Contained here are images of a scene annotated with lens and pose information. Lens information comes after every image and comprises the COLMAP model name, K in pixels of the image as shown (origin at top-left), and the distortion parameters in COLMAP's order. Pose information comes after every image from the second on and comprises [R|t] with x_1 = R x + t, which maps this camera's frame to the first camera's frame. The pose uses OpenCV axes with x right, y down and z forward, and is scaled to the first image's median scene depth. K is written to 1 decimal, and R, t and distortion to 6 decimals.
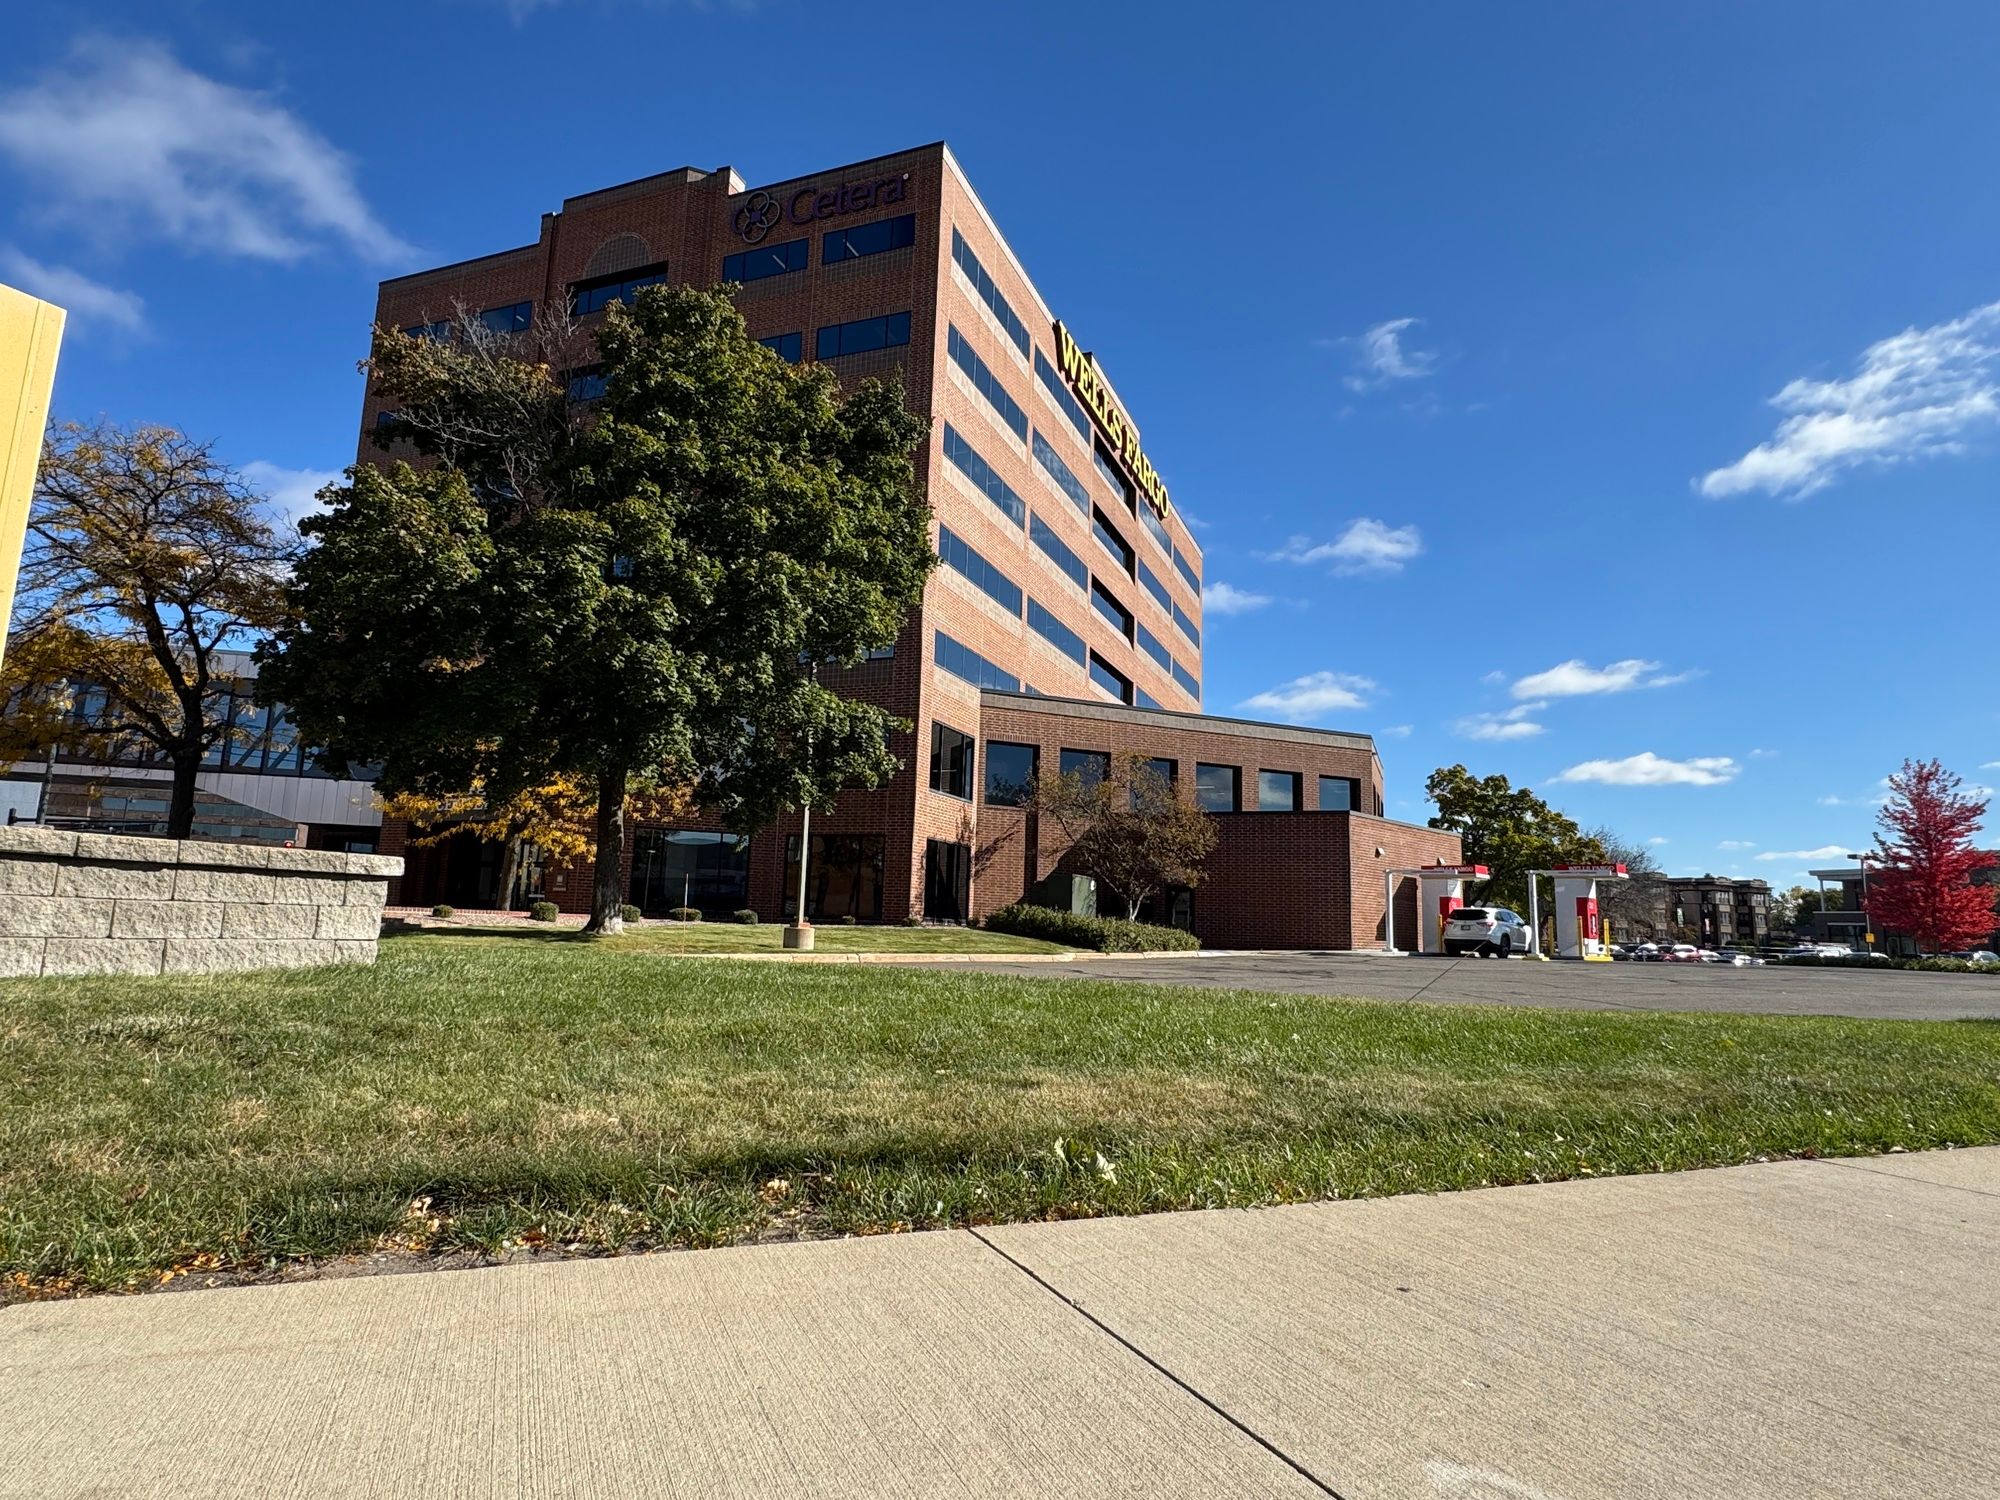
lens RADIAL K [[1124.4, 0, 997.1], [0, 1124.4, 747.0], [0, 0, 1]] dist [-0.000112, 0.000451]
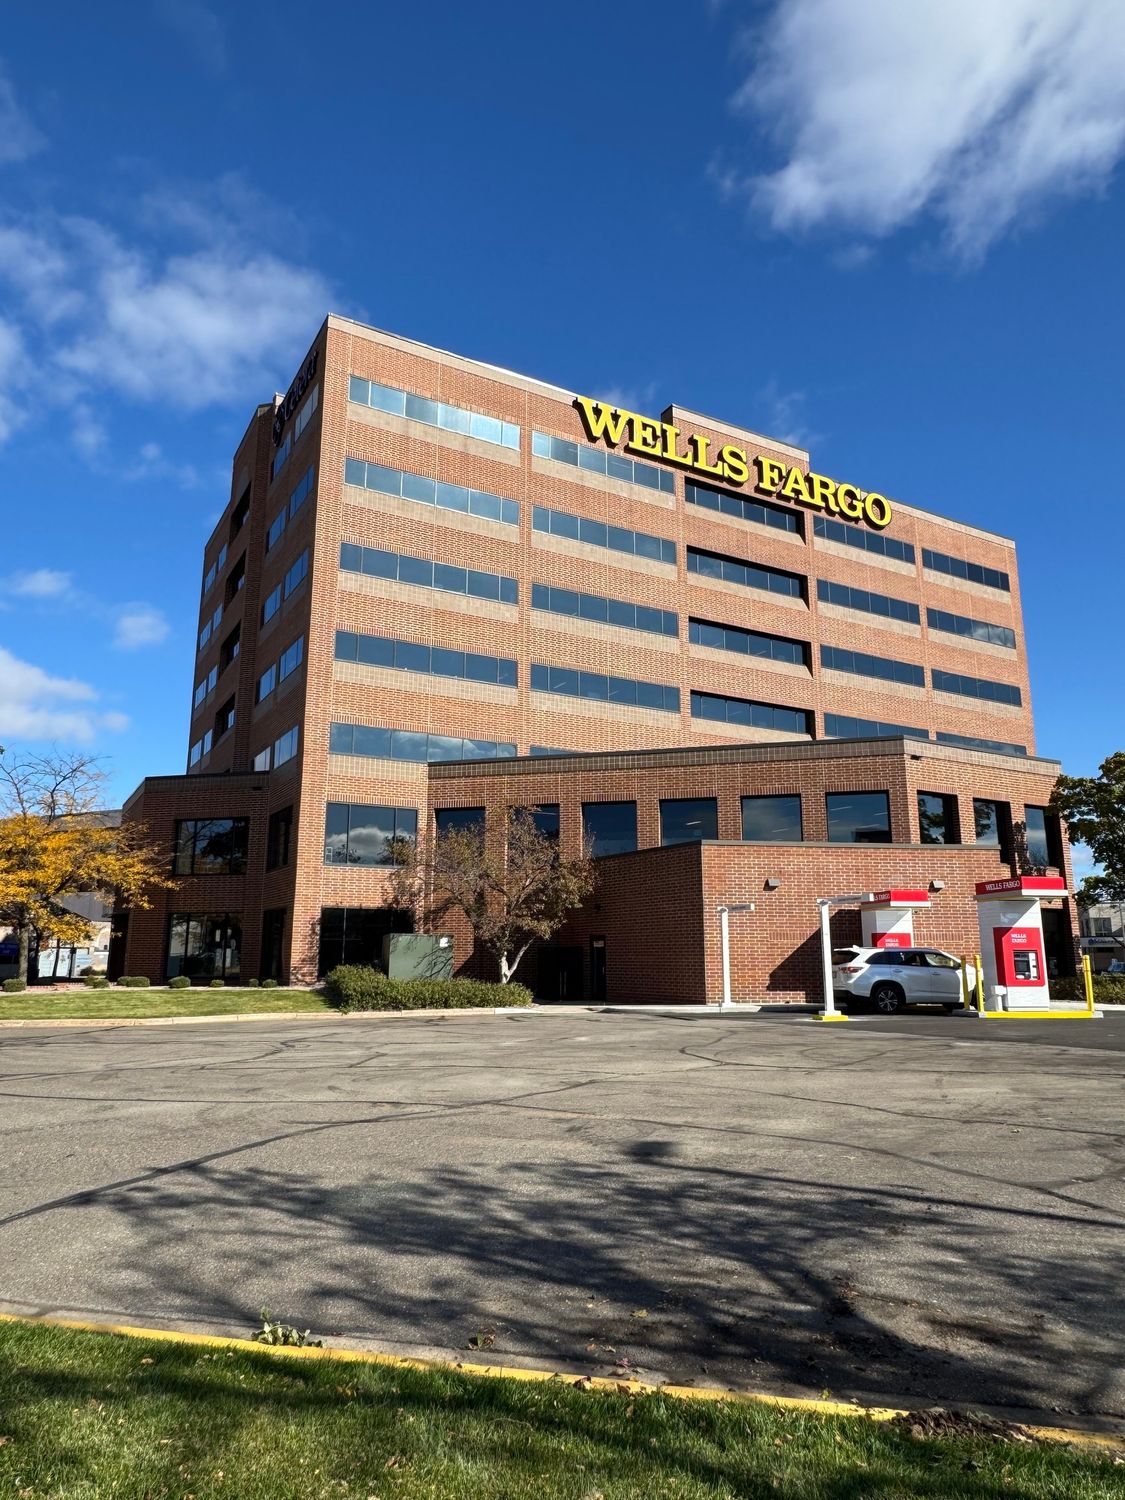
lens RADIAL K [[972.9, 0, 562.8], [0, 972.9, 747.6], [0, 0, 1]] dist [-0.000066, -0.000348]
pose [[0.783523, -0.162576, -0.599717, 0.682703], [0.124999, 0.986674, -0.104166, 0.050453], [0.608659, 0.006652, 0.793404, 0.337596]]
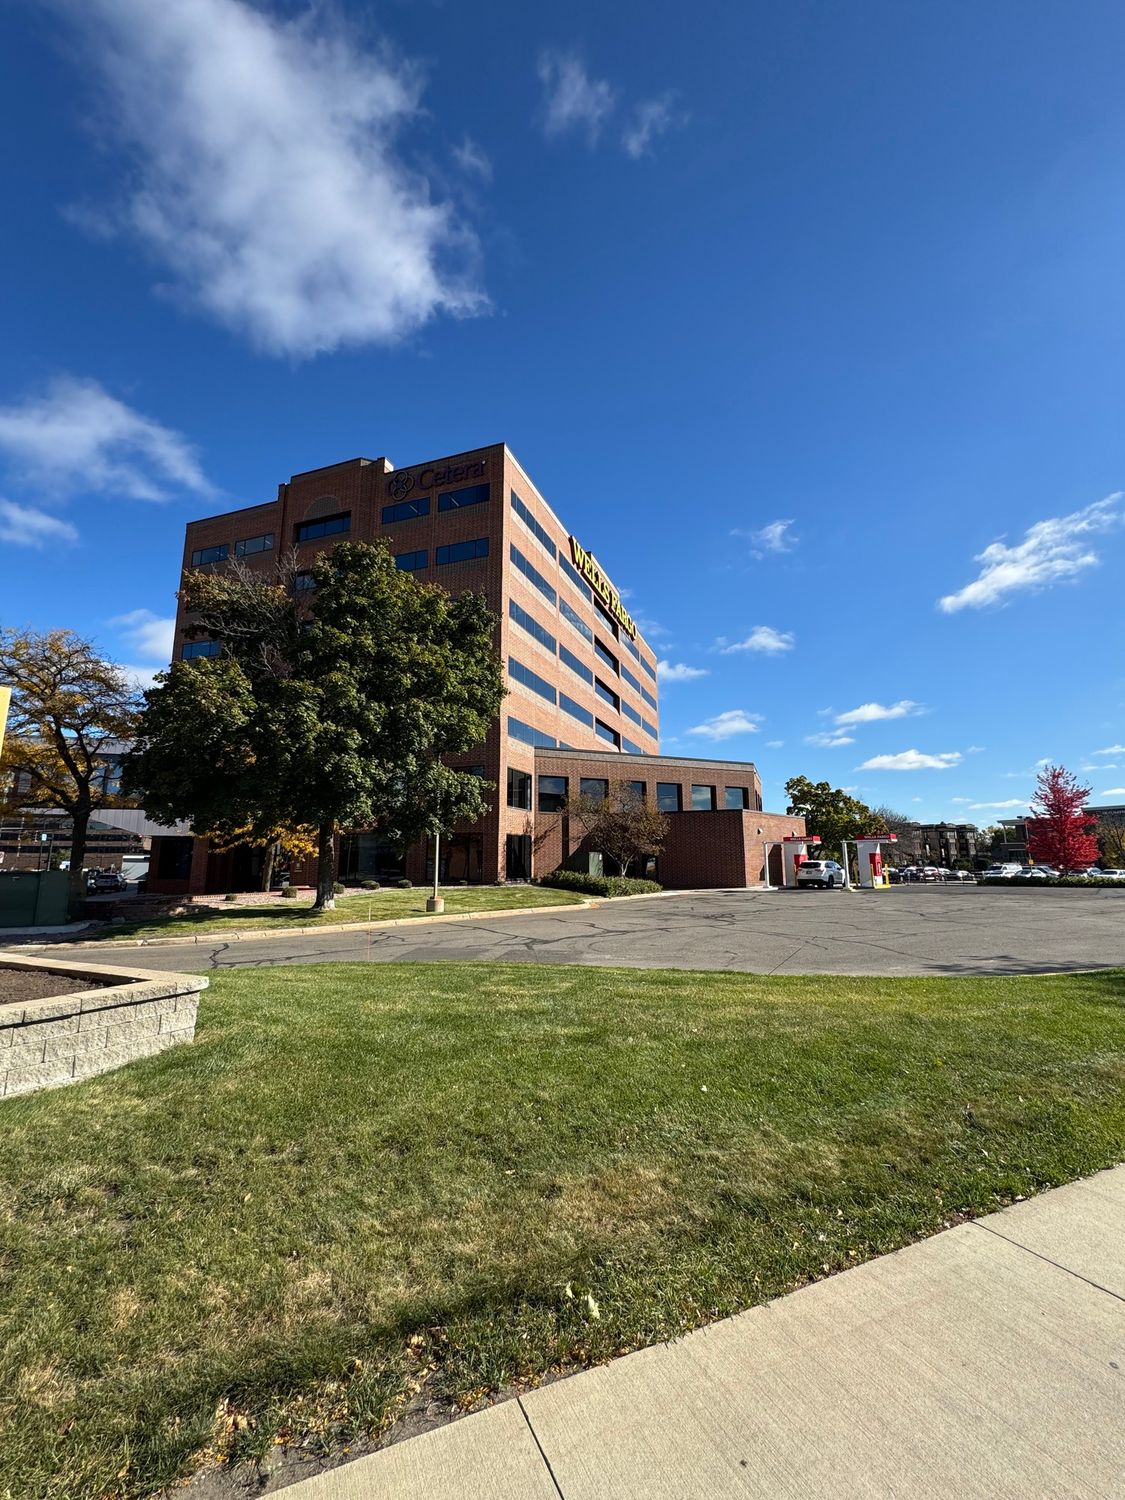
lens RADIAL K [[634.0, 0, 561.3], [0, 634.0, 749.6], [0, 0, 1]] dist [-0.001791, 0.000499]
pose [[0.999206, -0.030993, 0.025029, 0.002804], [0.031350, 0.999410, -0.014021, -0.032663], [-0.024580, 0.014795, 0.999588, -0.003918]]
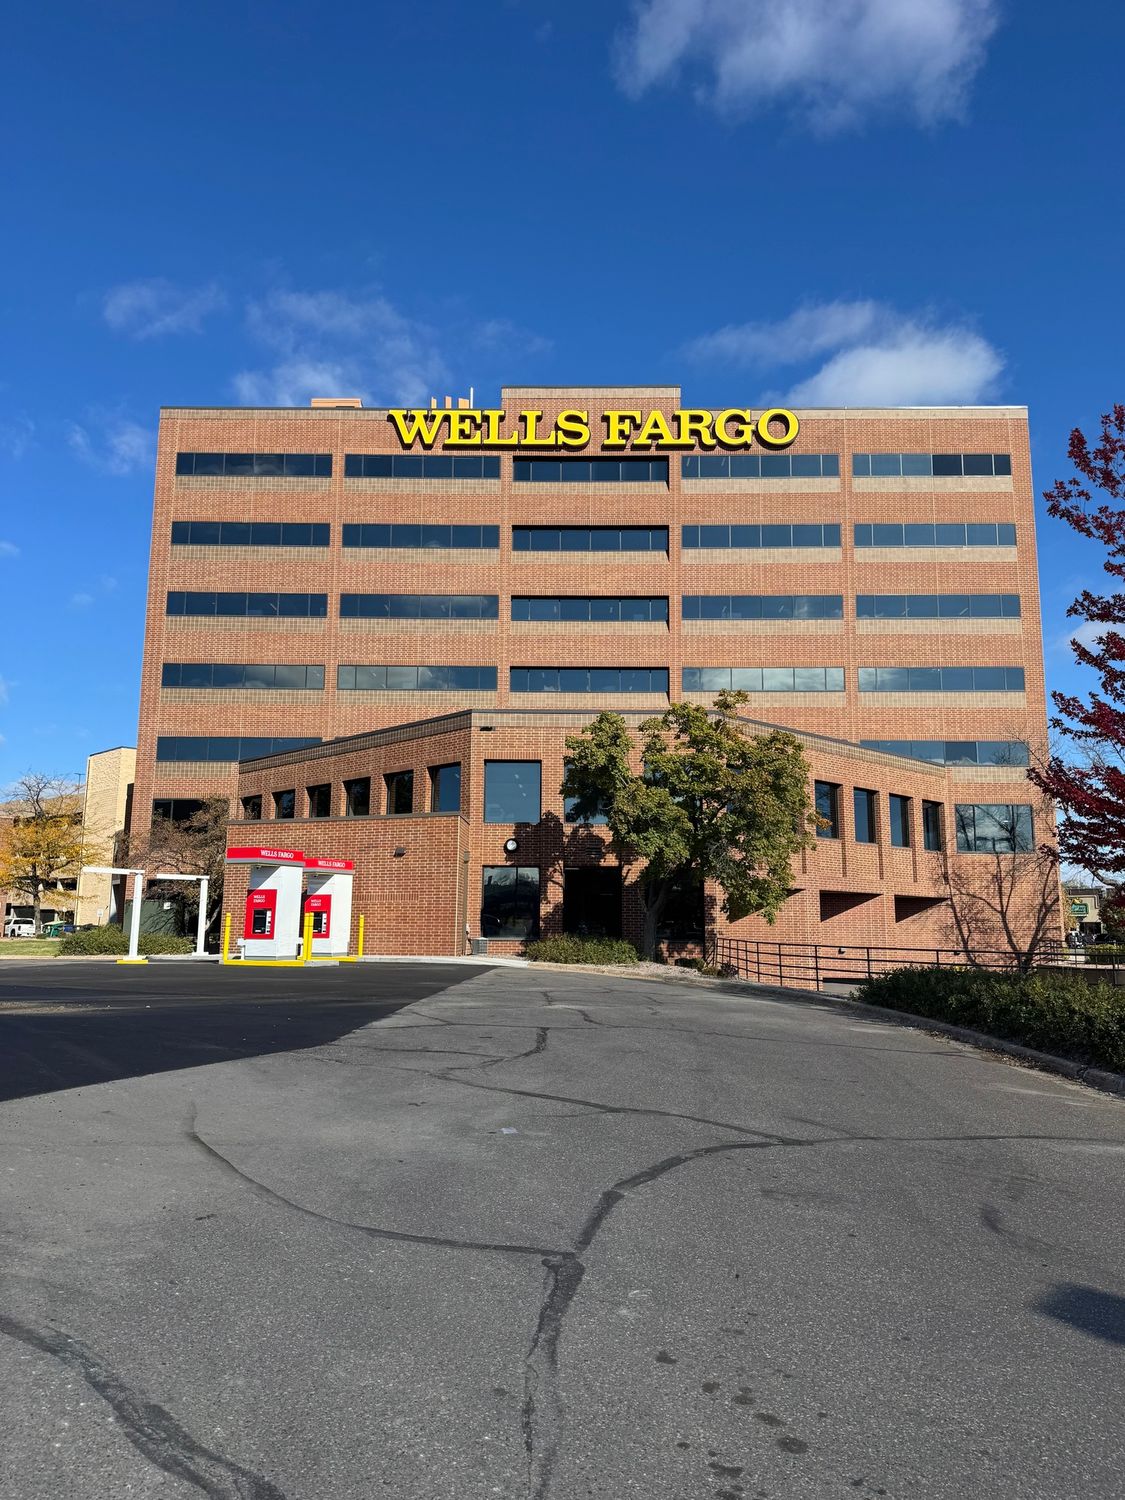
lens RADIAL K [[1003.2, 0, 562.1], [0, 1003.2, 747.3], [0, 0, 1]] dist [0.166700, -0.100992]
pose [[0.354305, -0.199640, -0.913571, 1.270265], [0.153532, 0.976107, -0.153762, 0.182910], [0.922440, -0.085784, 0.376491, 0.936528]]
